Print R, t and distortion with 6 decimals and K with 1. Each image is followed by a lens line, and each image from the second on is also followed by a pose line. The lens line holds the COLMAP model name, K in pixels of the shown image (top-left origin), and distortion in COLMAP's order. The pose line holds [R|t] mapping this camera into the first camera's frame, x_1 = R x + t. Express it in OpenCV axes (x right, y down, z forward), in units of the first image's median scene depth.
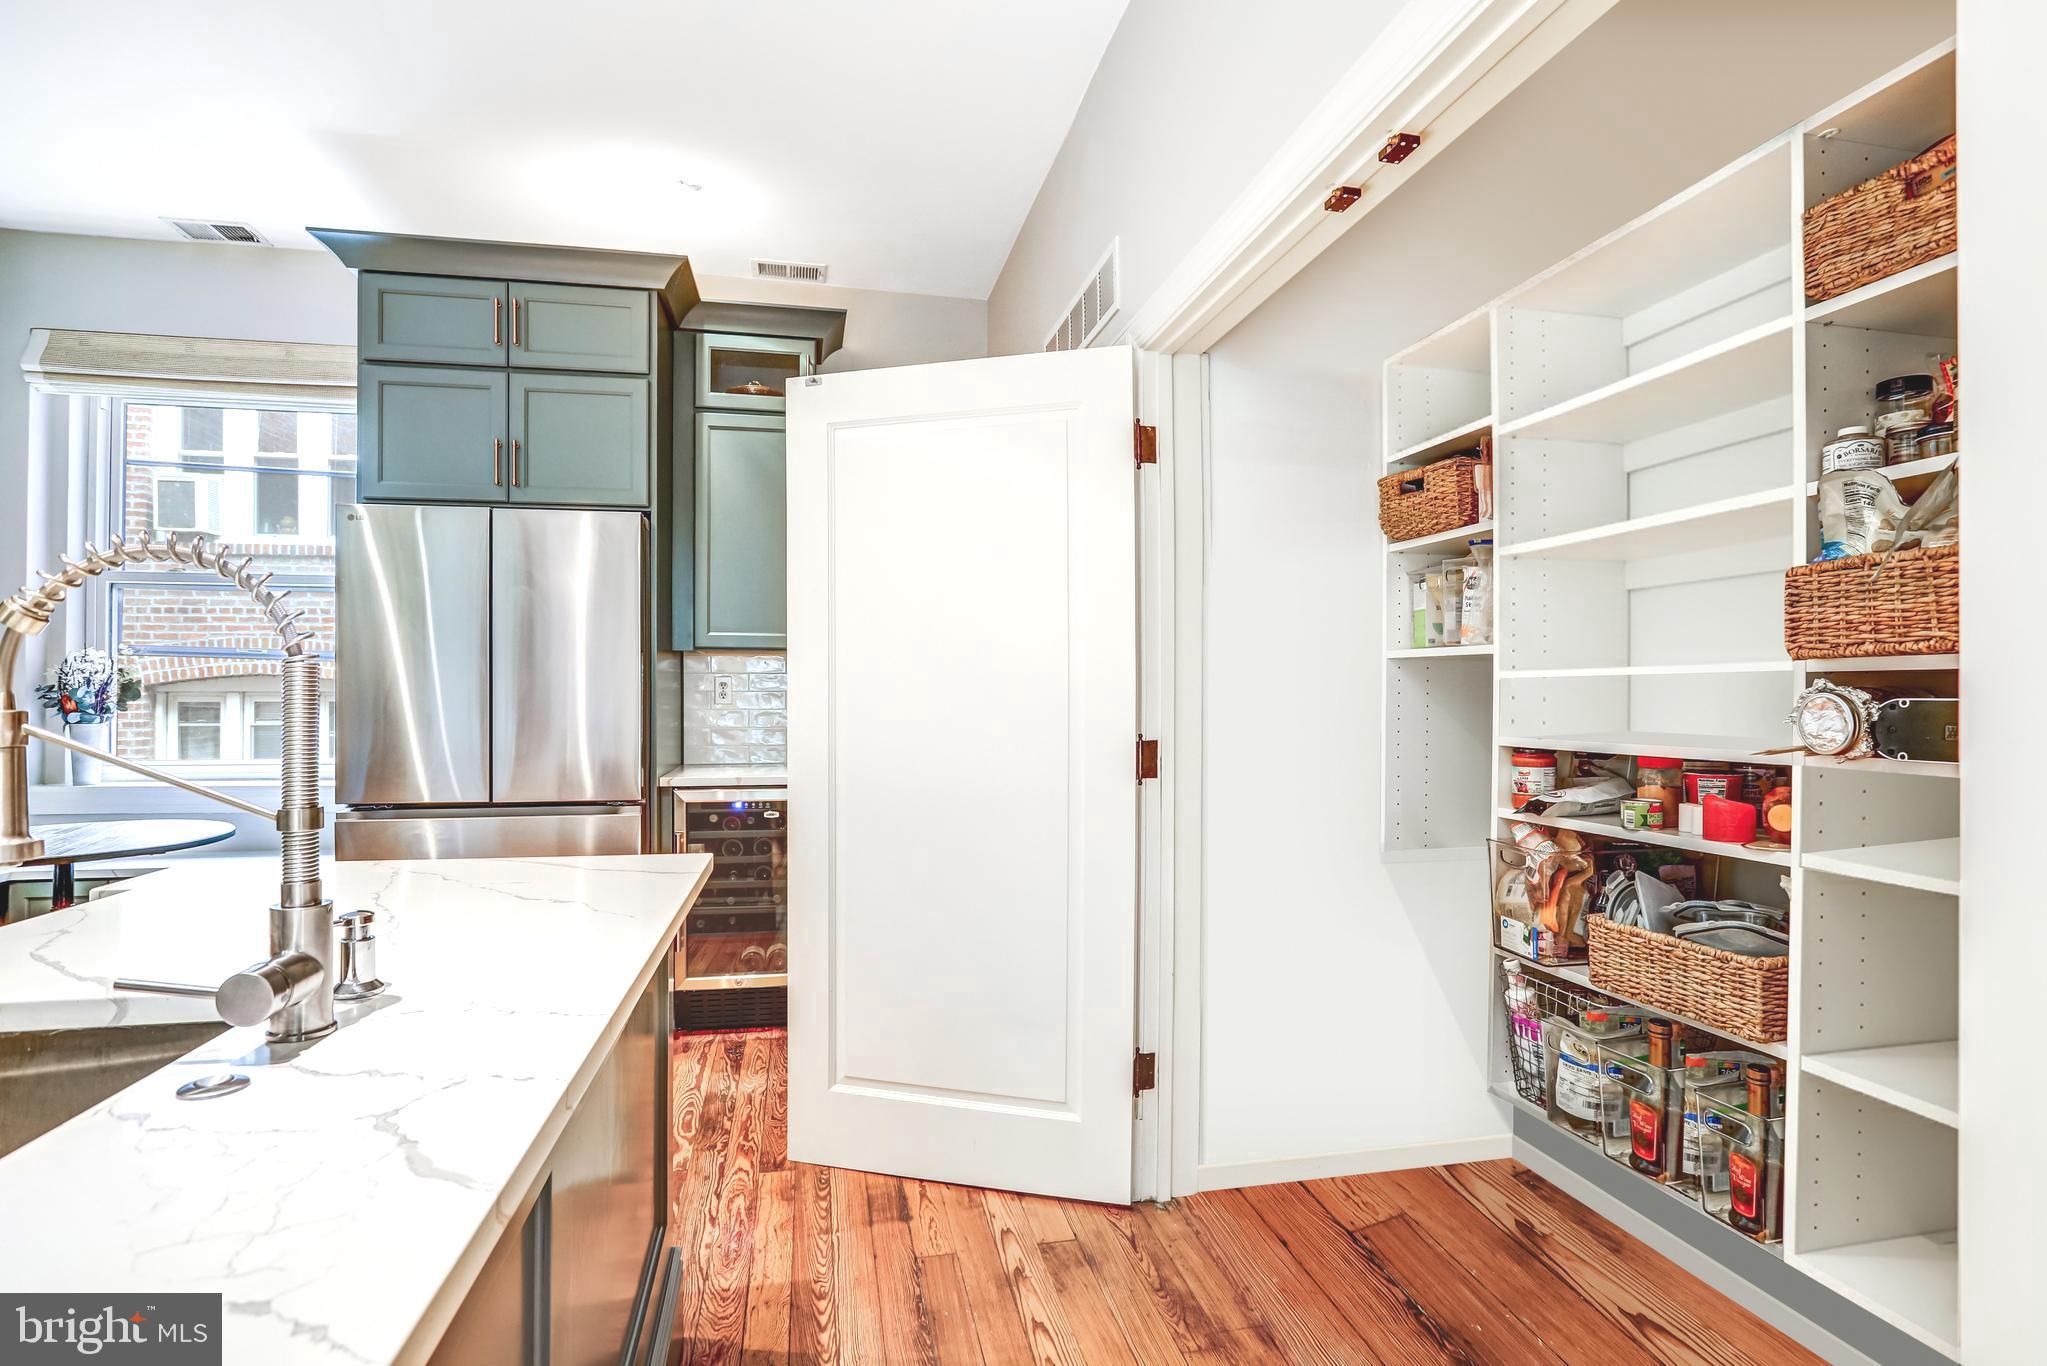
lens RADIAL K [[1017.1, 0, 1016.2], [0, 1017.1, 693.6], [0, 0, 1]] dist [-0.056037, 0.020079]
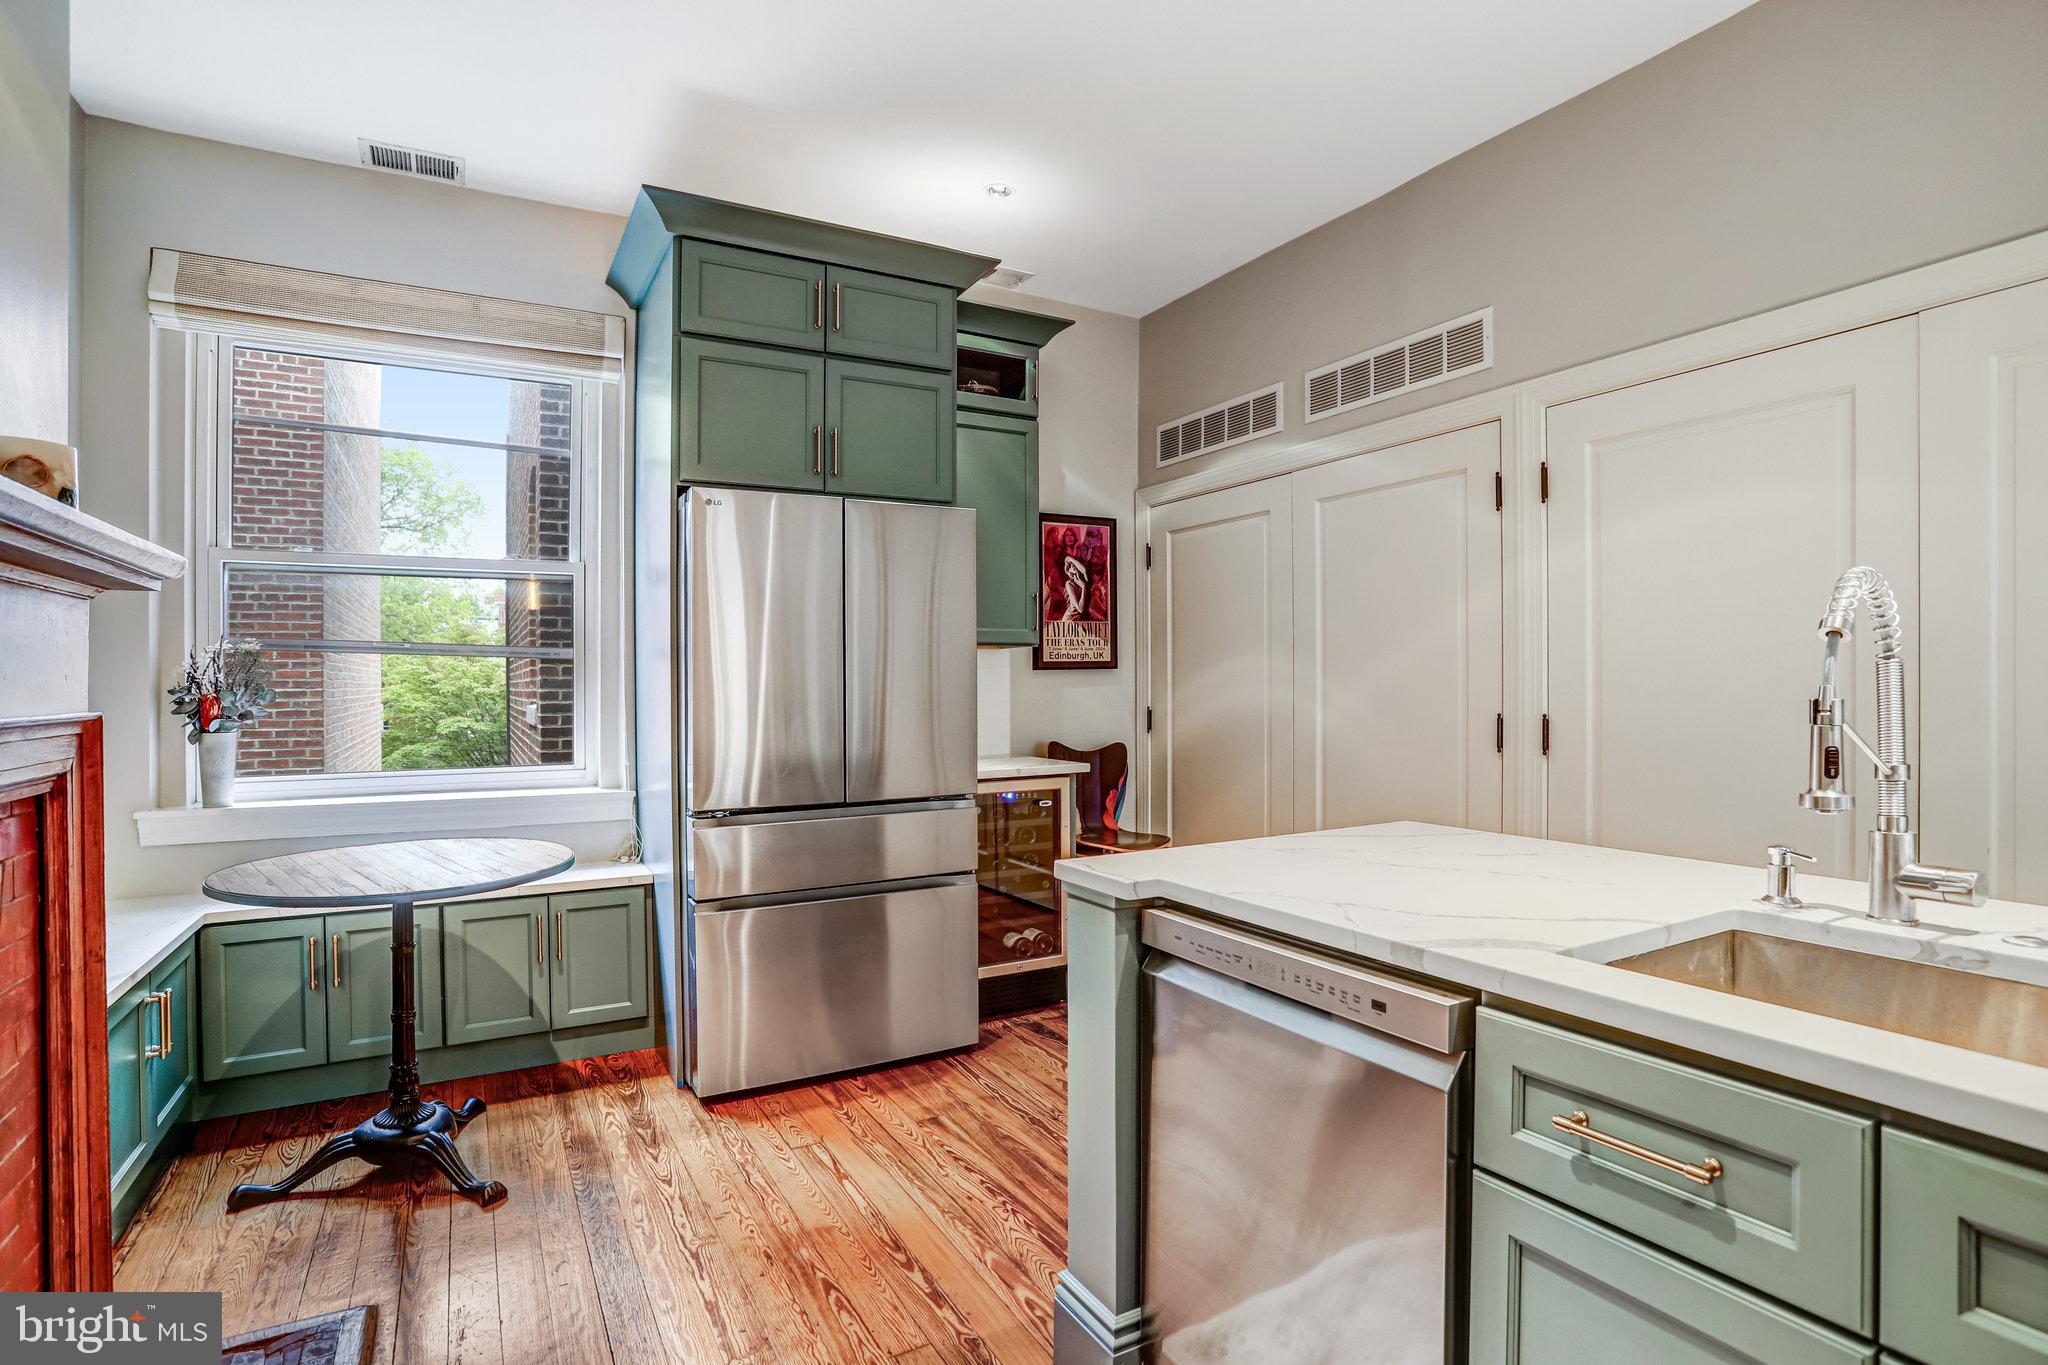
lens RADIAL K [[1017.6, 0, 1016.7], [0, 1017.6, 693.1], [0, 0, 1]] dist [-0.056037, 0.020079]
pose [[0.955788, -0.010697, 0.293861, -0.614119], [0.010770, 0.999941, 0.001368, 0.004518], [-0.293858, 0.001857, 0.955847, 0.009126]]
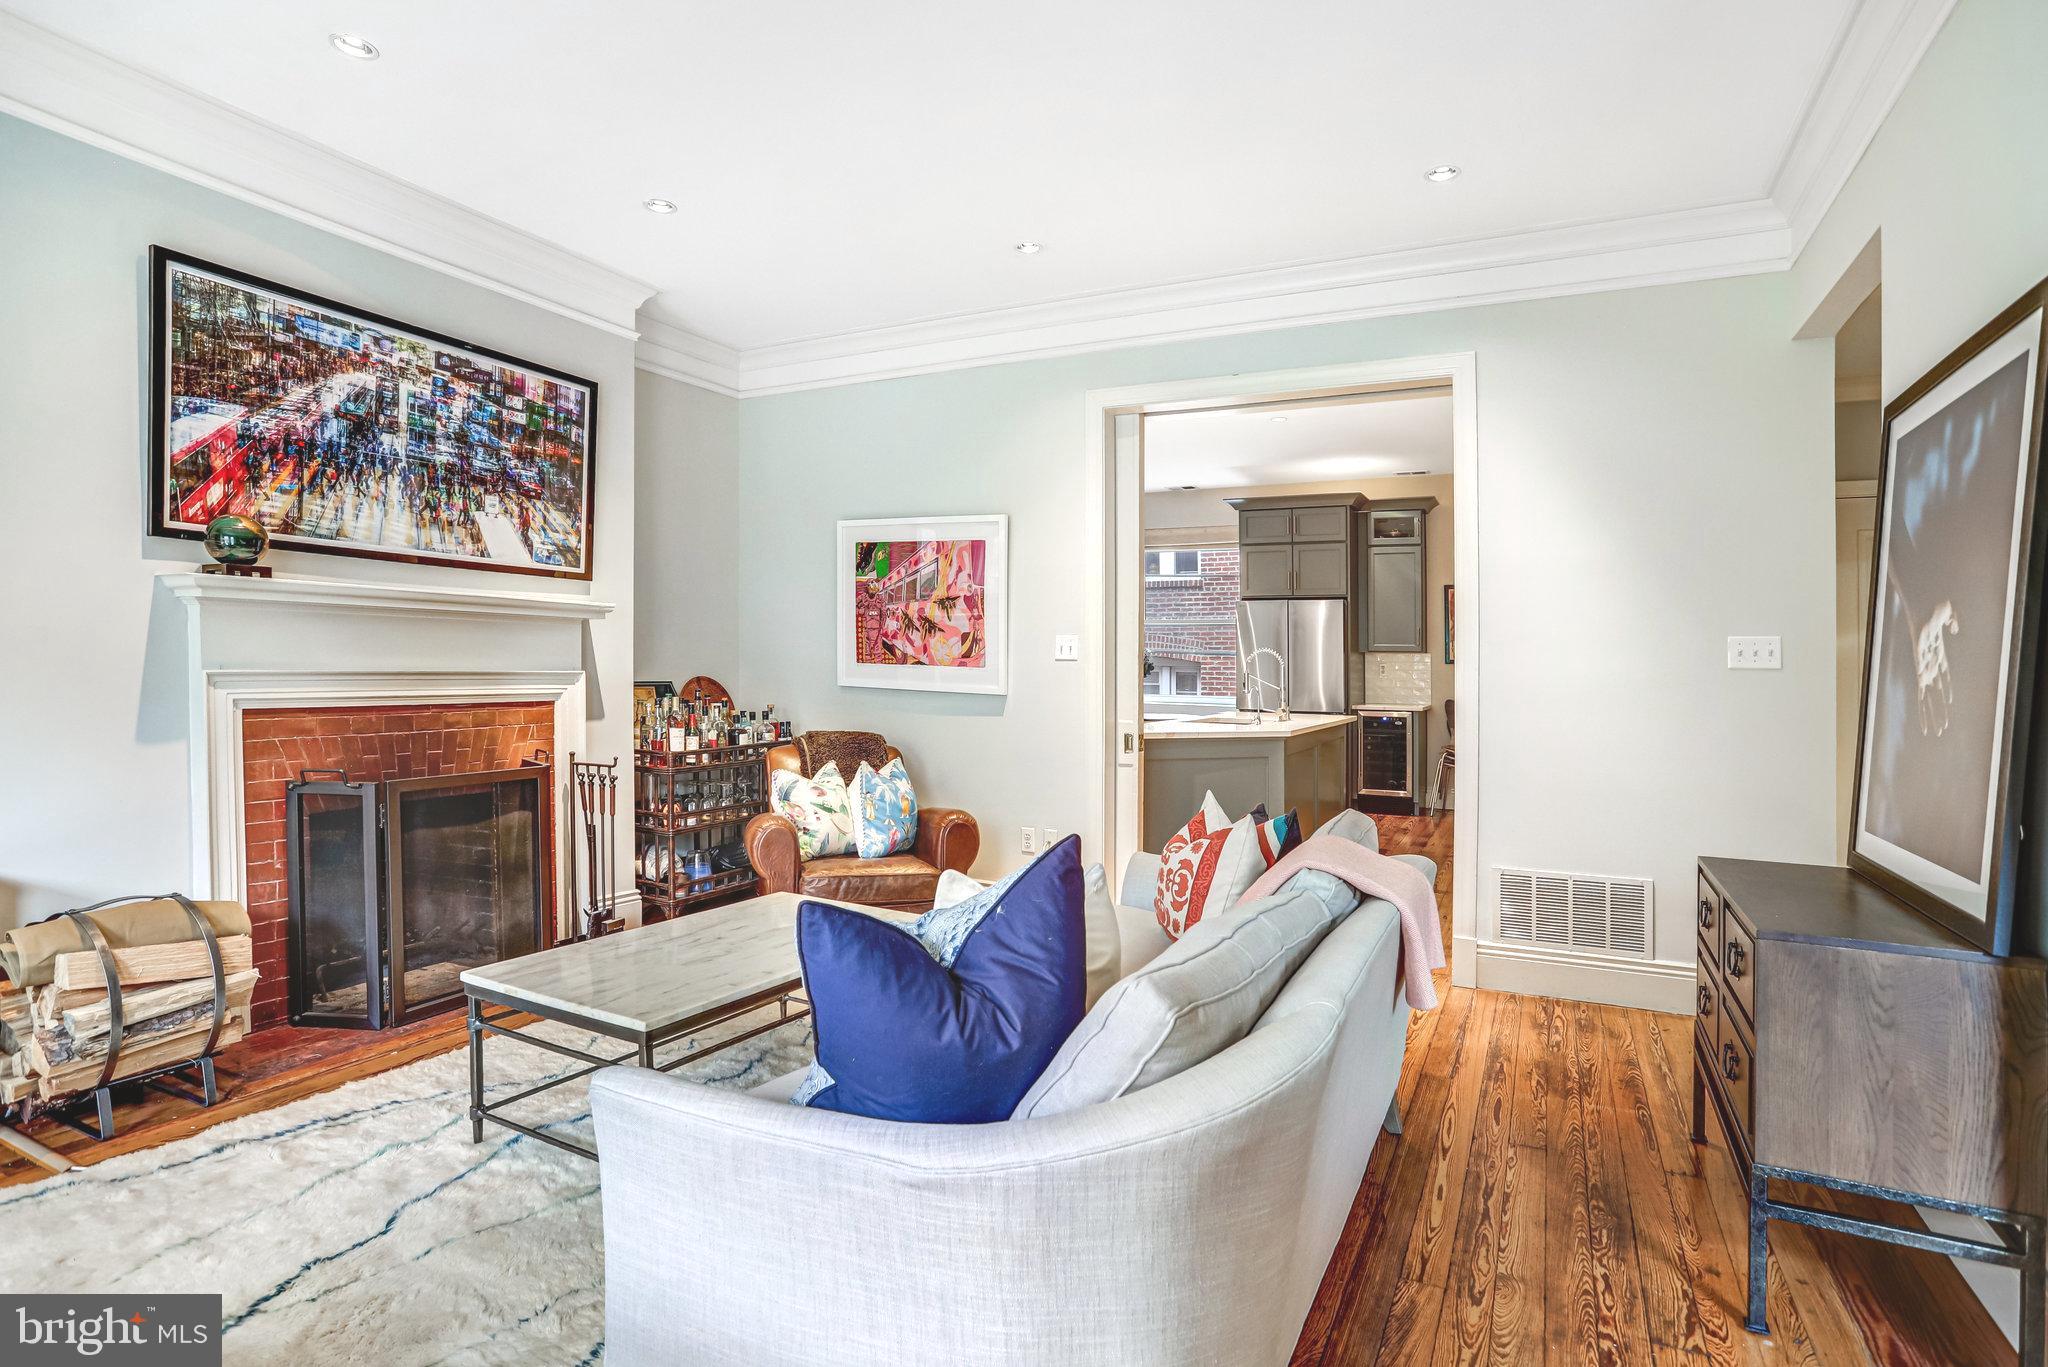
lens RADIAL K [[1023.8, 0, 1030.4], [0, 1023.8, 688.2], [0, 0, 1]] dist [-0.089639, 0.047481]
pose [[0.777204, 0.002520, -0.629243, 0.595623], [0.001831, 0.999979, 0.006266, 0.025969], [0.629245, -0.006023, 0.777183, -1.417402]]
